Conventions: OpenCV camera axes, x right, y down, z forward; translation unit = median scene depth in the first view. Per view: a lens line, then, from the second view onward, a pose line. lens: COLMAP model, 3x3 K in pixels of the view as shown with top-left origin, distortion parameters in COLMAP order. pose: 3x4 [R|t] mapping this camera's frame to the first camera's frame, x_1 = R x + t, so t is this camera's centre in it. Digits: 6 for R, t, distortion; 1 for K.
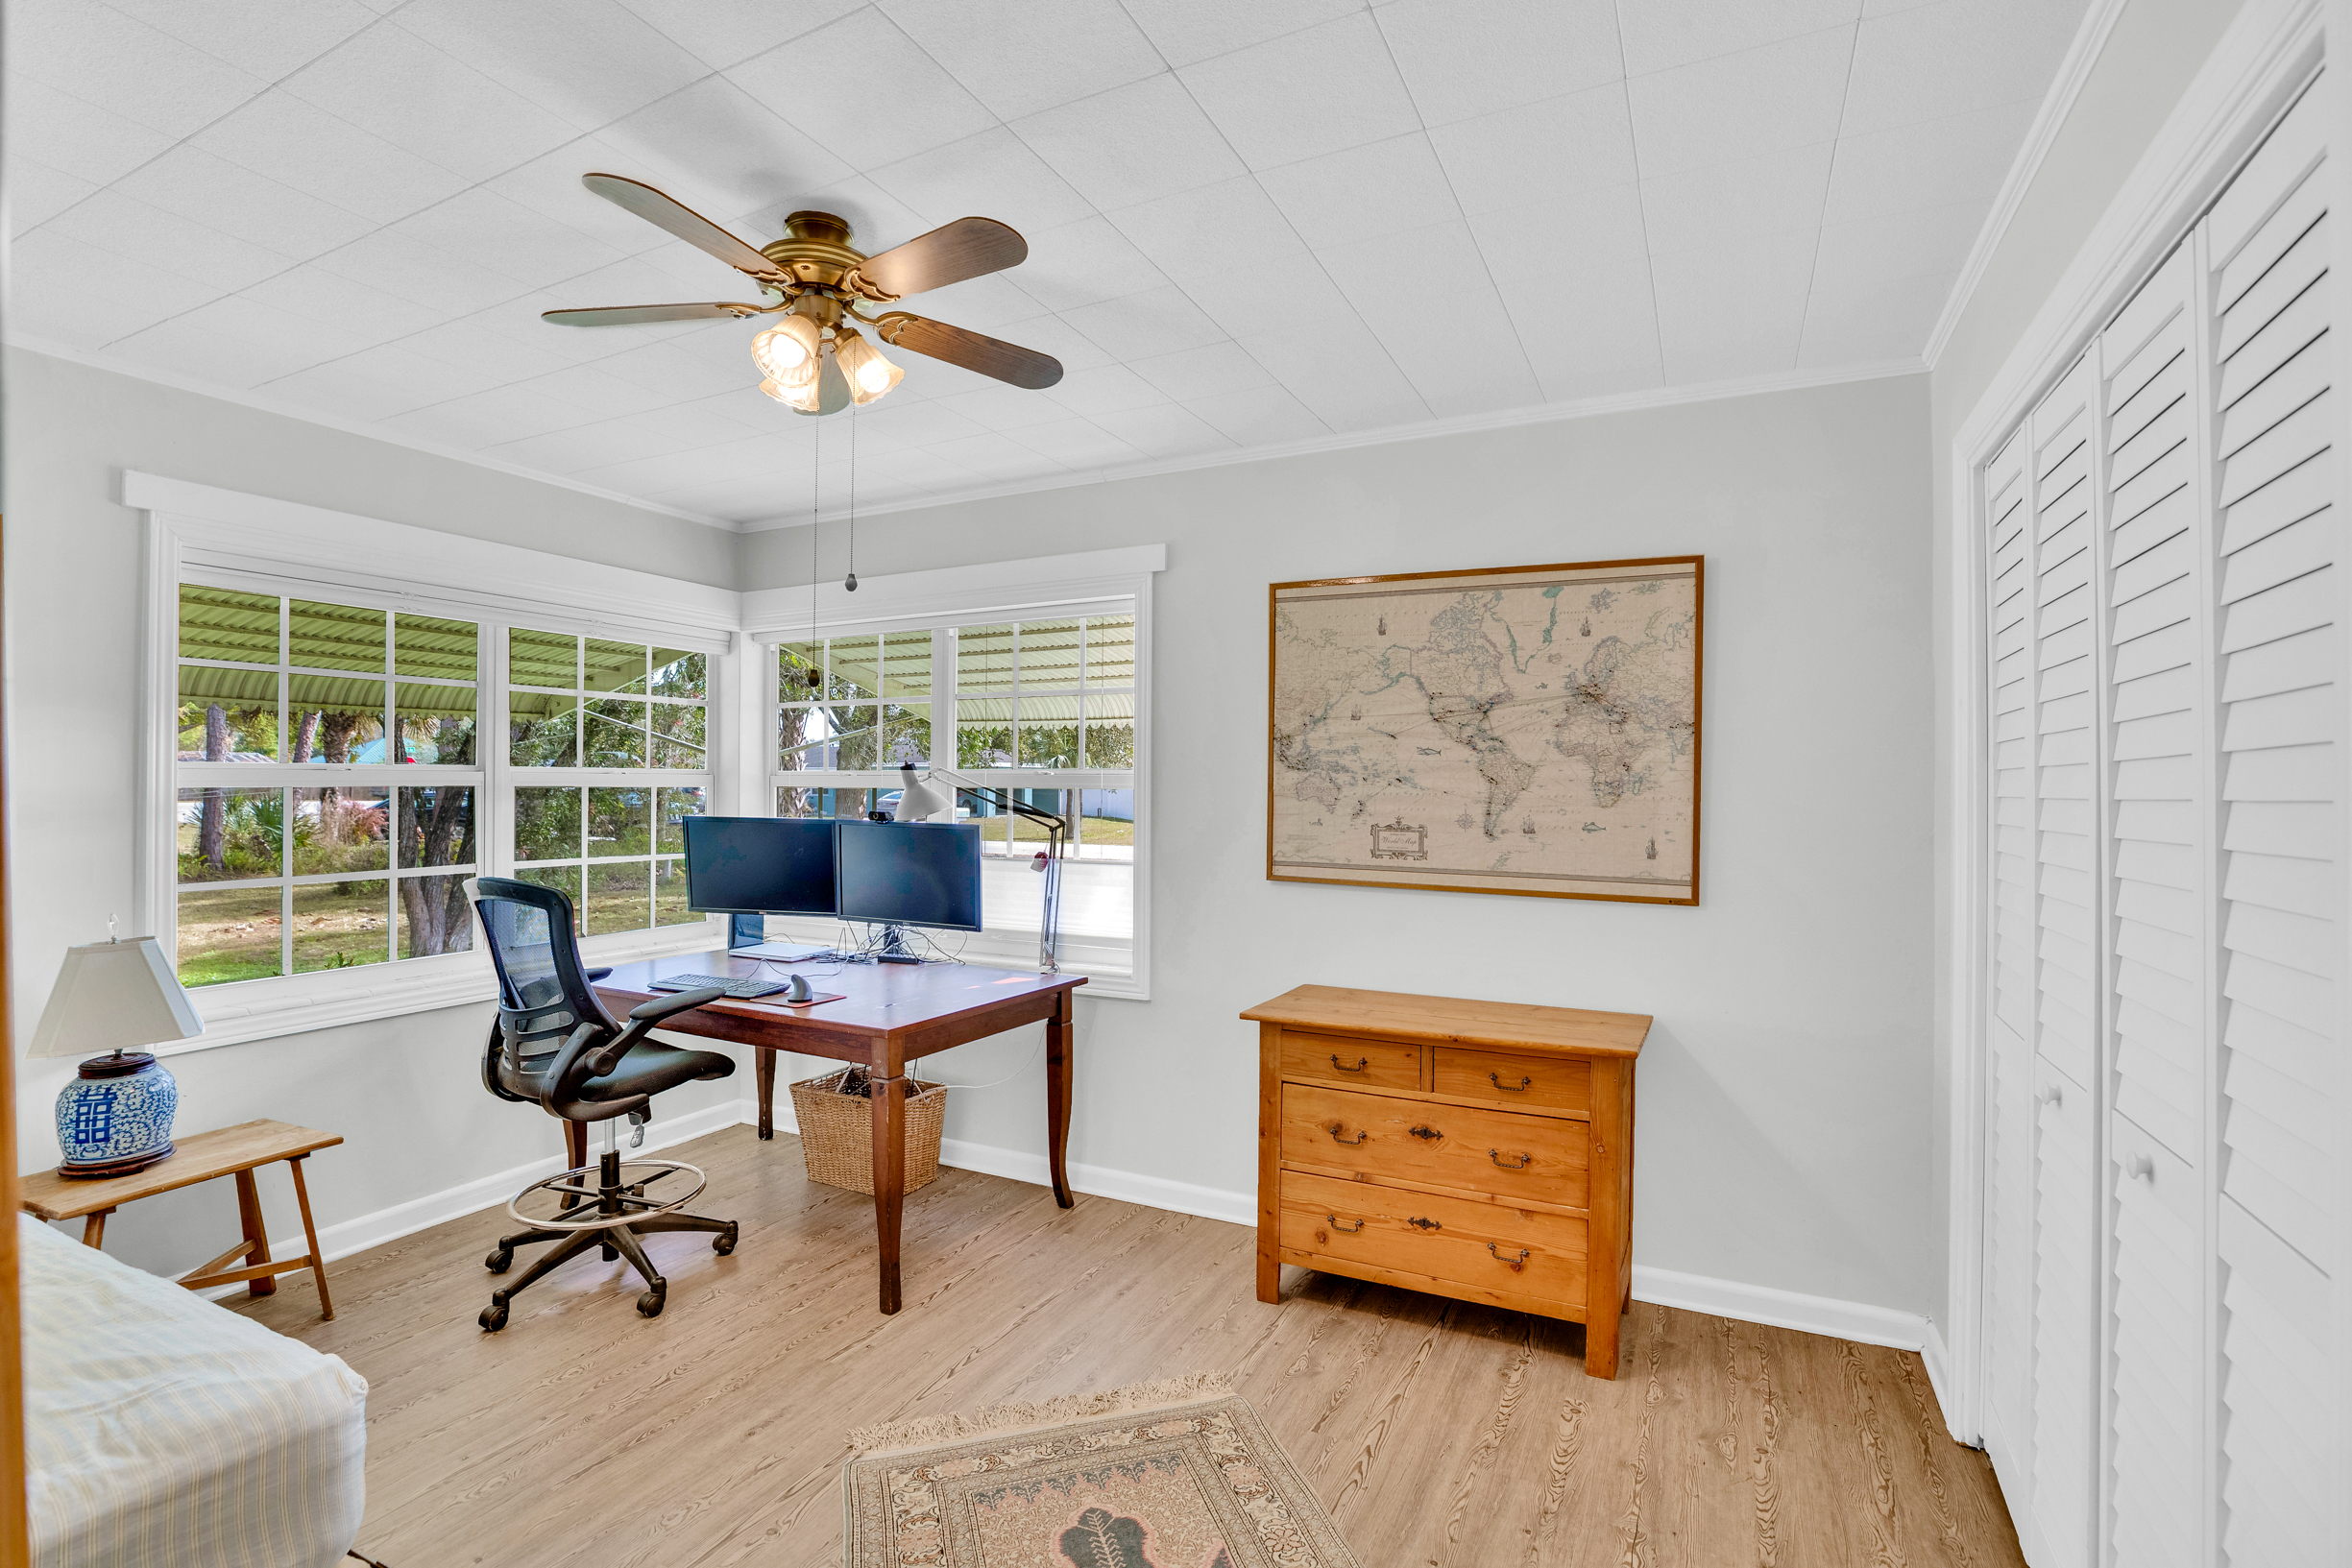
lens RADIAL K [[1079.8, 0, 1186.1], [0, 1079.8, 779.3], [0, 0, 1]] dist [-0.046051, 0.013170]
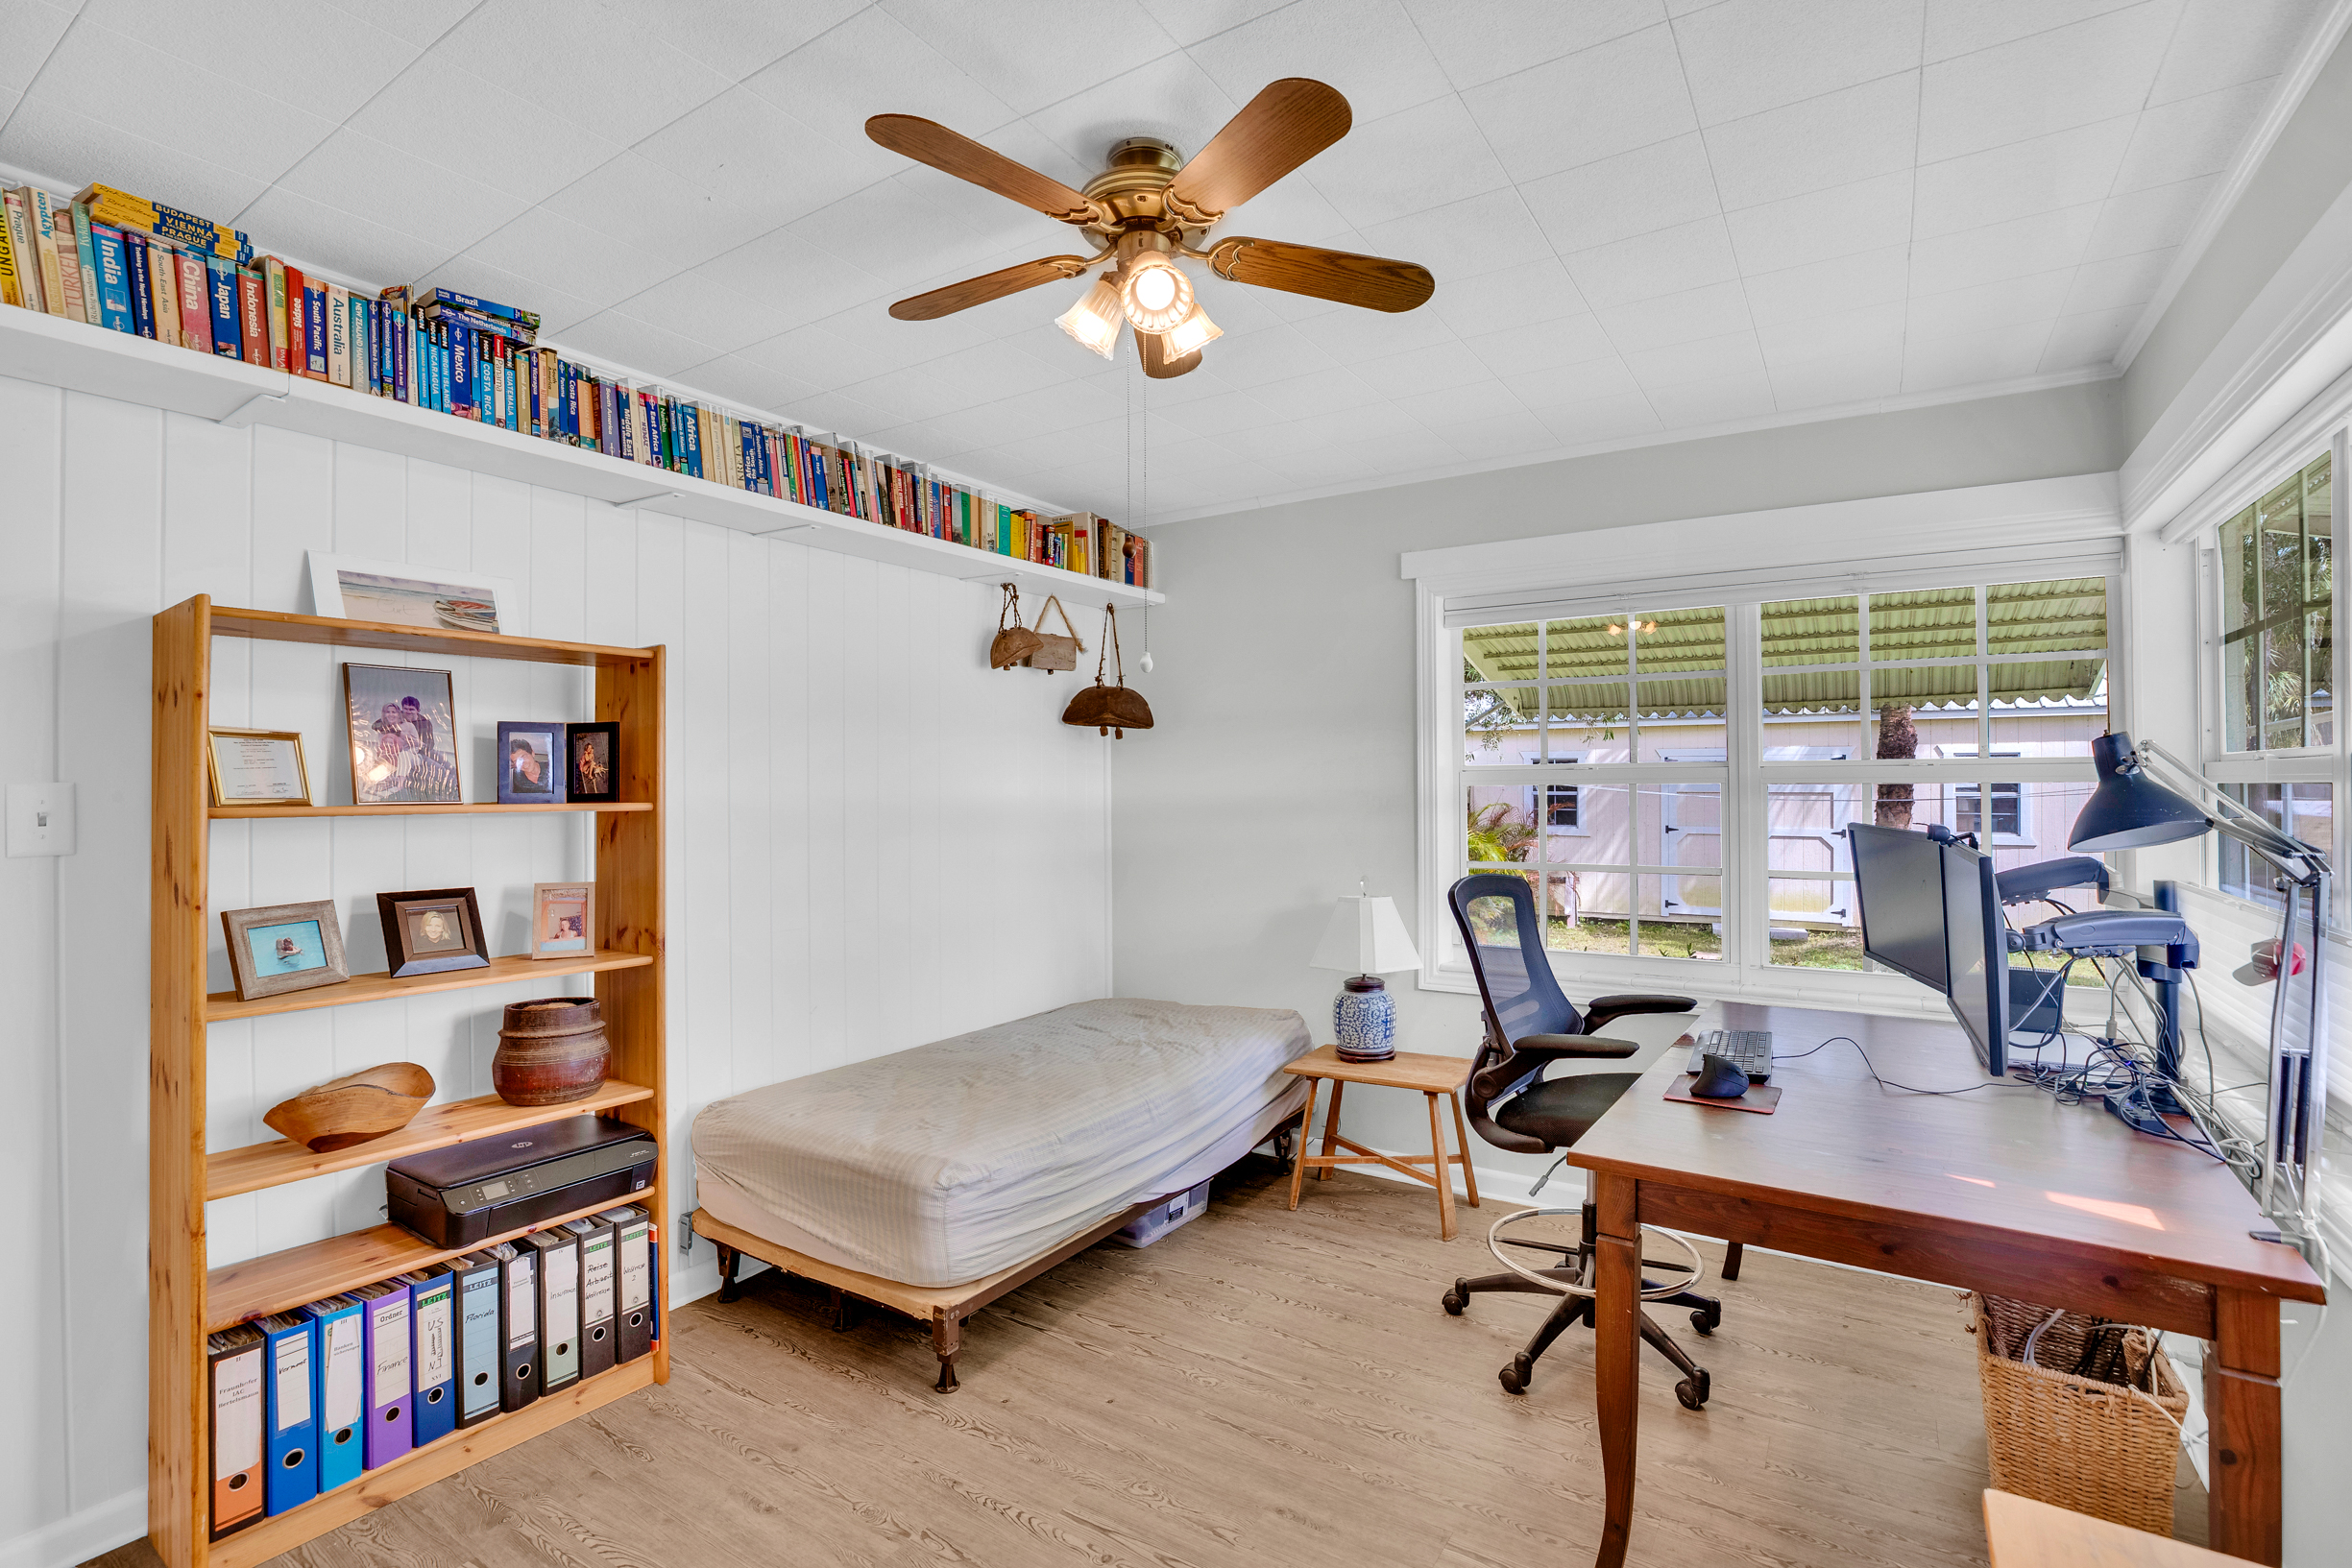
lens RADIAL K [[1079.8, 0, 1186.1], [0, 1079.8, 779.3], [0, 0, 1]] dist [-0.046051, 0.013170]
pose [[-0.107919, -0.006176, -0.994141, 0.302178], [0.011437, 0.999907, -0.007453, 0.004459], [0.994094, -0.012174, -0.107838, 0.632668]]
